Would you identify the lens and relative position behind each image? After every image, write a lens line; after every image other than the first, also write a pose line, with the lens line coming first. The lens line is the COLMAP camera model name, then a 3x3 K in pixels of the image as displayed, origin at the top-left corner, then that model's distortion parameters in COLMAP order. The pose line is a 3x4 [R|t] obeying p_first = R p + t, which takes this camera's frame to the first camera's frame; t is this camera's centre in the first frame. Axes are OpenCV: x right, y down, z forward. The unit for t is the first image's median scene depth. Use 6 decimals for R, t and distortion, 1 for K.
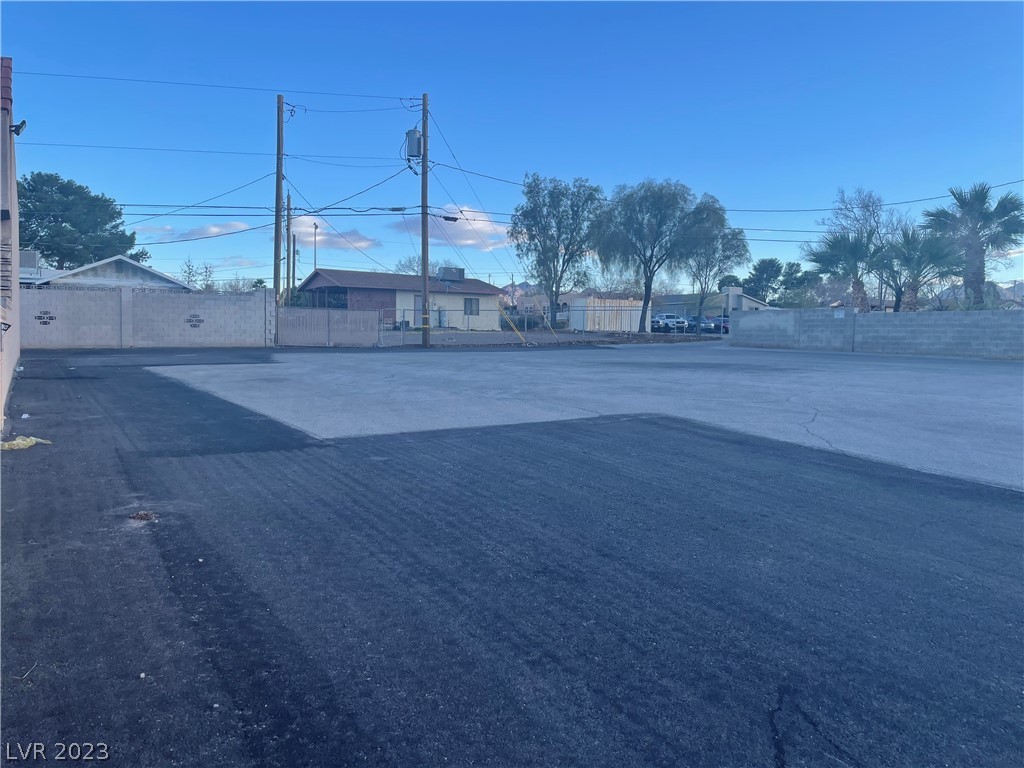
lens RADIAL K [[765.8, 0, 513.2], [0, 765.8, 373.6], [0, 0, 1]] dist [0.100341, -0.141286]
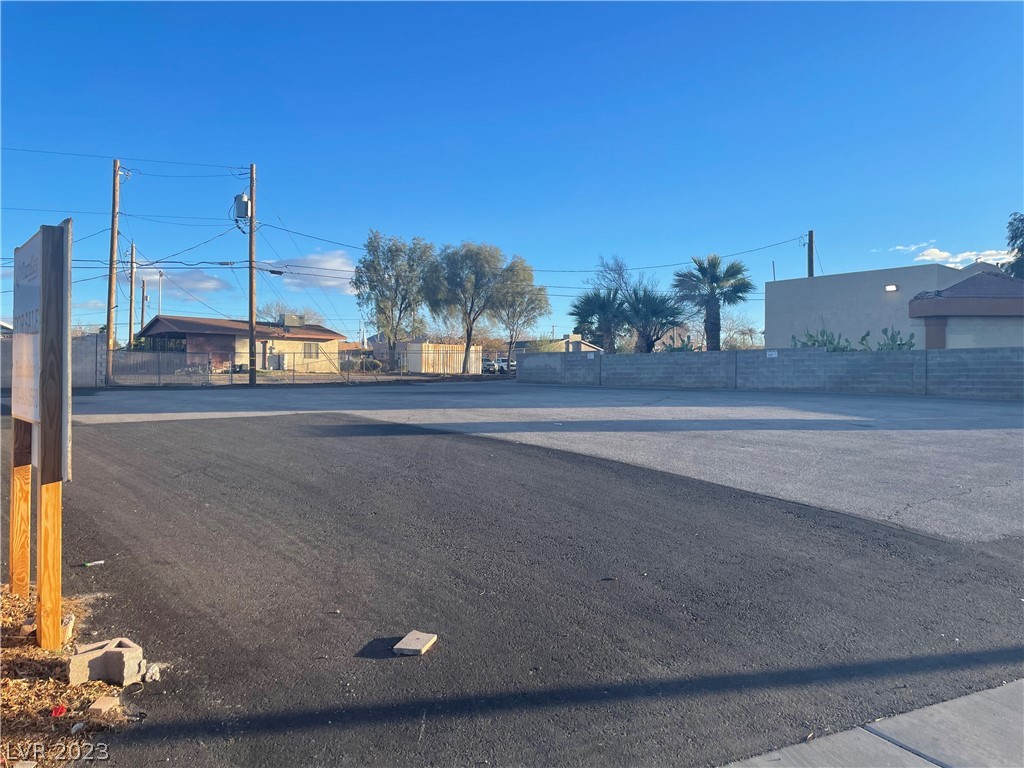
lens RADIAL K [[765.8, 0, 513.2], [0, 765.8, 373.6], [0, 0, 1]] dist [0.100341, -0.141286]
pose [[0.987518, -0.006181, 0.157387, 0.075867], [0.015660, 0.998132, -0.059058, 0.017830], [-0.156728, 0.060785, 0.985769, -0.150585]]
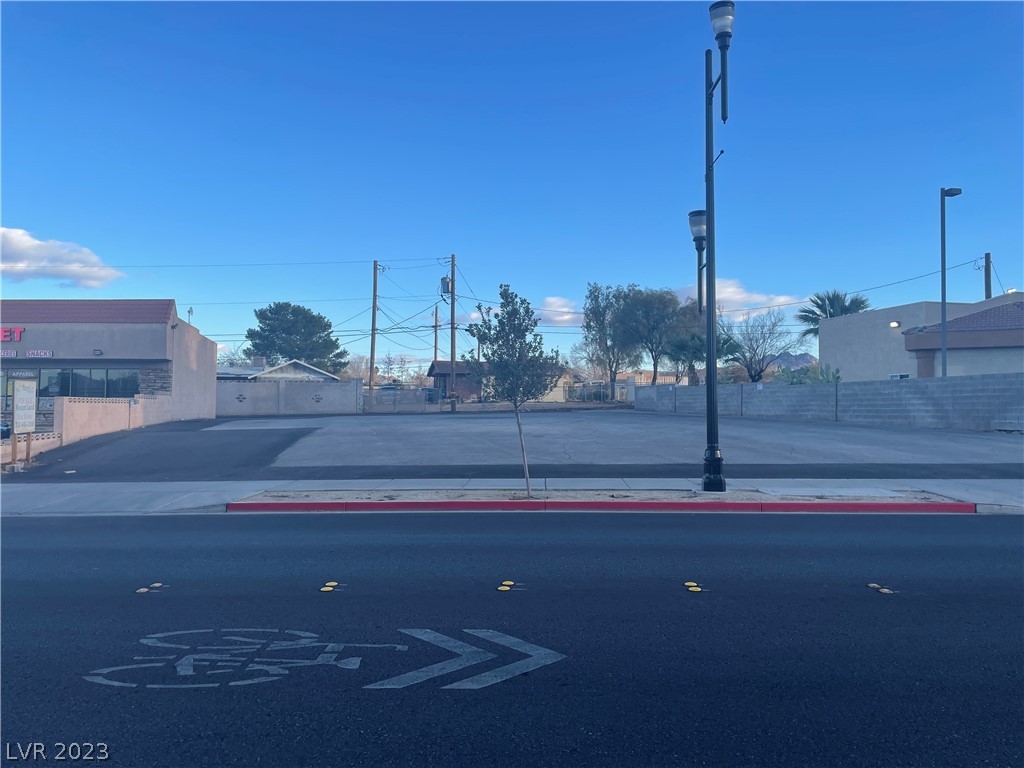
lens RADIAL K [[765.8, 0, 513.2], [0, 765.8, 373.6], [0, 0, 1]] dist [0.100341, -0.141286]
pose [[0.947074, -0.024799, -0.320055, 0.457766], [-0.006409, 0.995352, -0.096089, 0.031592], [0.320950, 0.093055, 0.942513, -0.390099]]
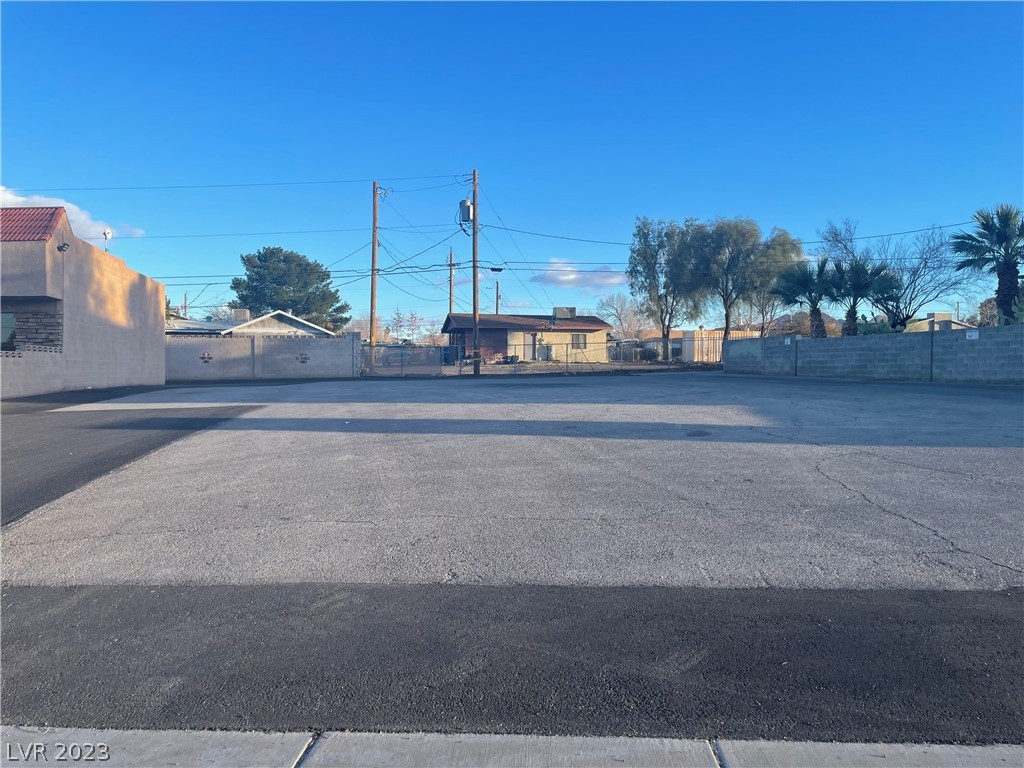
lens RADIAL K [[765.8, 0, 513.2], [0, 765.8, 373.6], [0, 0, 1]] dist [0.100341, -0.141286]
pose [[0.941815, -0.011275, -0.335943, 0.316445], [-0.004474, 0.998928, -0.046071, 0.014572], [0.336102, 0.044893, 0.940755, -0.100778]]
